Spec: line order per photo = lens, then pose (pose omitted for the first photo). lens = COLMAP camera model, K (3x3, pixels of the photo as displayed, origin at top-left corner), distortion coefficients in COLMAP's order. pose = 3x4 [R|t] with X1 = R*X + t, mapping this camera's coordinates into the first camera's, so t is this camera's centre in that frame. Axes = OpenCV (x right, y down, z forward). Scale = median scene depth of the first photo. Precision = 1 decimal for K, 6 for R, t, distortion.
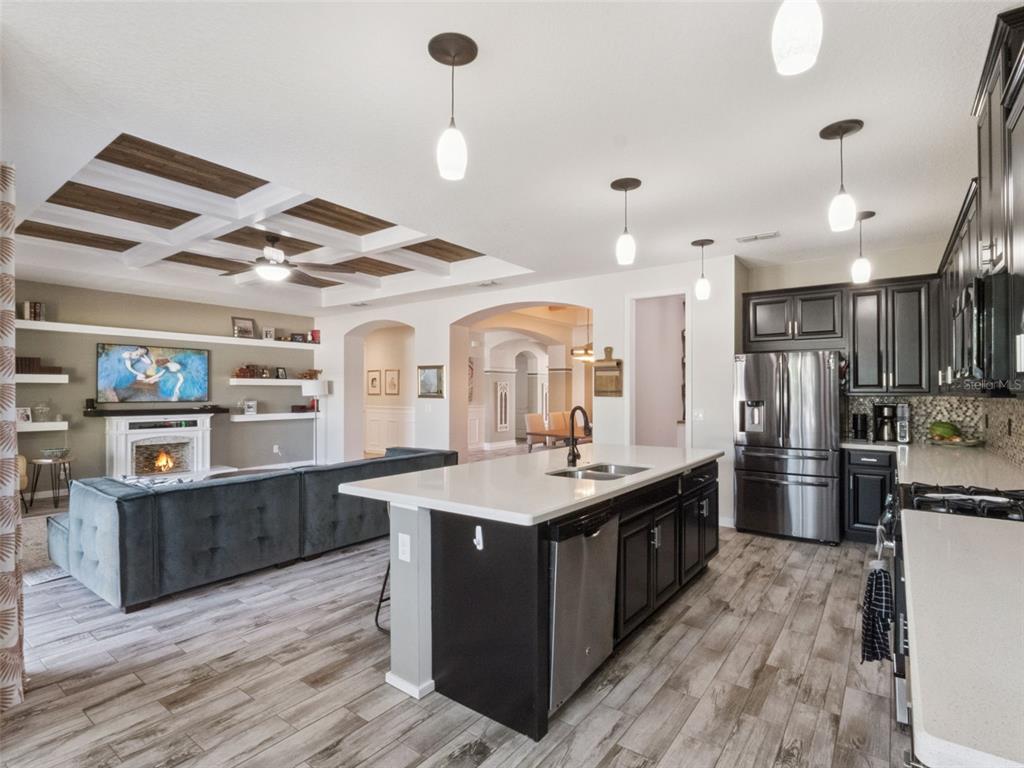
lens RADIAL K [[503.4, 0, 517.5], [0, 503.4, 396.3], [0, 0, 1]] dist [-0.005758, -0.007568]
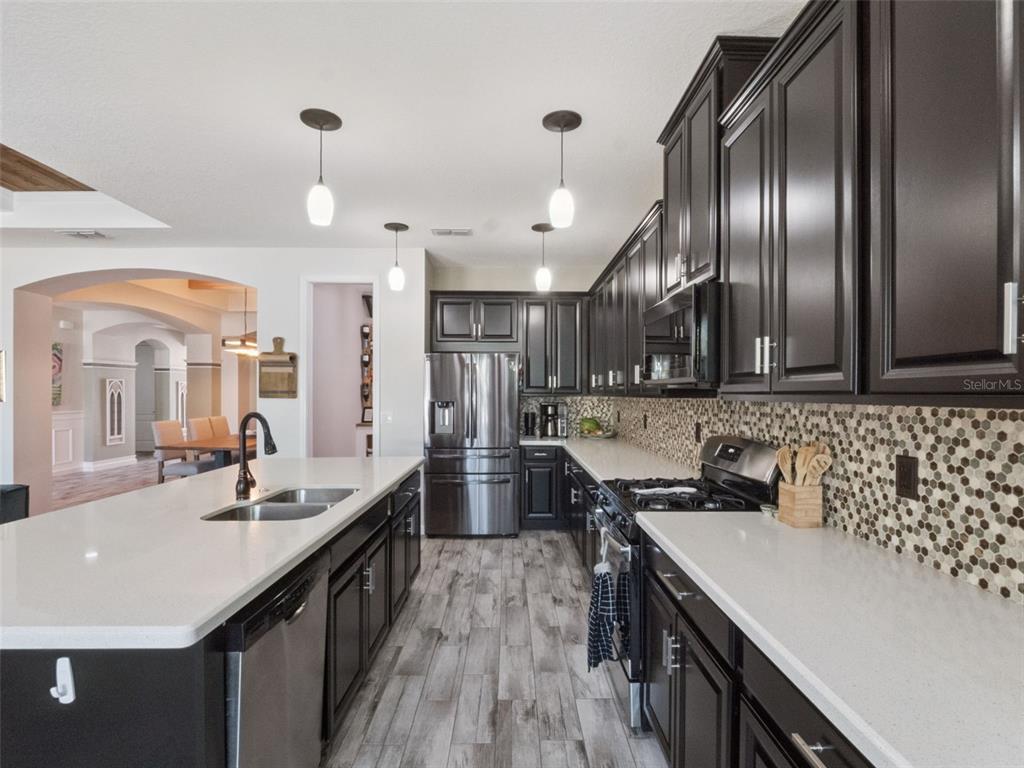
lens RADIAL K [[503.4, 0, 517.5], [0, 503.4, 396.3], [0, 0, 1]] dist [-0.005758, -0.007568]
pose [[0.796051, -0.003330, 0.605221, -0.006839], [0.003852, 0.999992, 0.000435, -0.001463], [-0.605218, 0.001985, 0.796057, 0.152033]]
